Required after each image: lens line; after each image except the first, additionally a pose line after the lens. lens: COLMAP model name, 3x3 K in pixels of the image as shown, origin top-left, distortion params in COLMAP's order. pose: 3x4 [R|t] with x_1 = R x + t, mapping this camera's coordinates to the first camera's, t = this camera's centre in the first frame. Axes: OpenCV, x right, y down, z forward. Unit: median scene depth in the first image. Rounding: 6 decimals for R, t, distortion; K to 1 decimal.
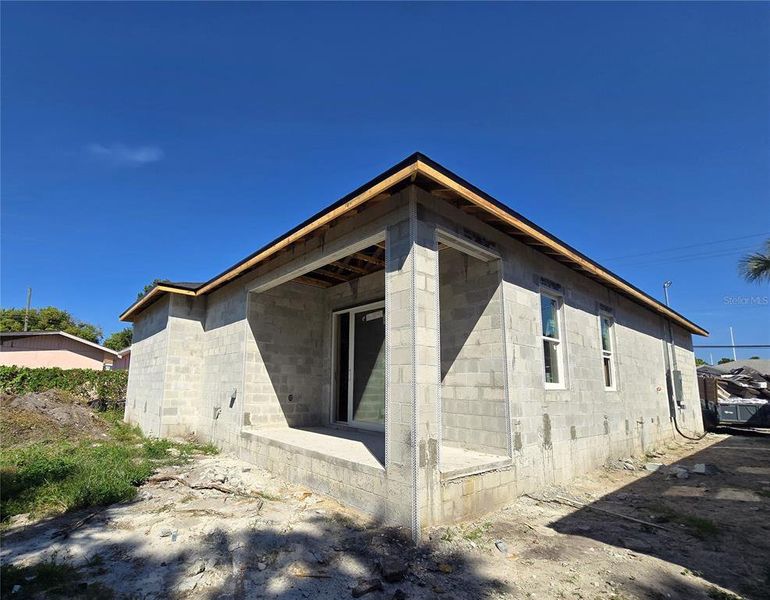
lens RADIAL K [[332.3, 0, 383.7], [0, 332.3, 332.3], [0, 0, 1]] dist [0.000857, 0.000688]
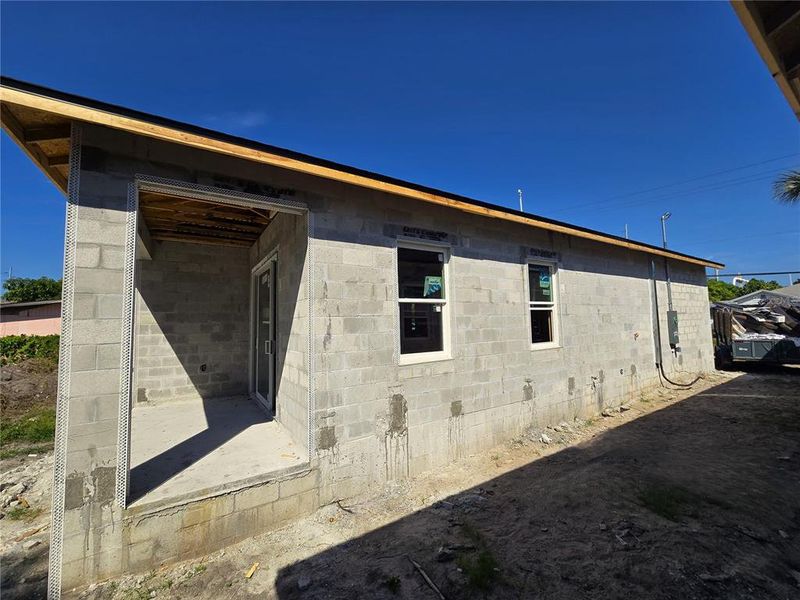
lens RADIAL K [[318.9, 0, 400.0], [0, 318.9, 300.0], [0, 0, 1]] dist [-0.003233, 0.000276]
pose [[0.996436, -0.049874, -0.068027, 0.351704], [0.054500, 0.996201, 0.067925, -0.027918], [0.064380, -0.071390, 0.995369, 0.140000]]
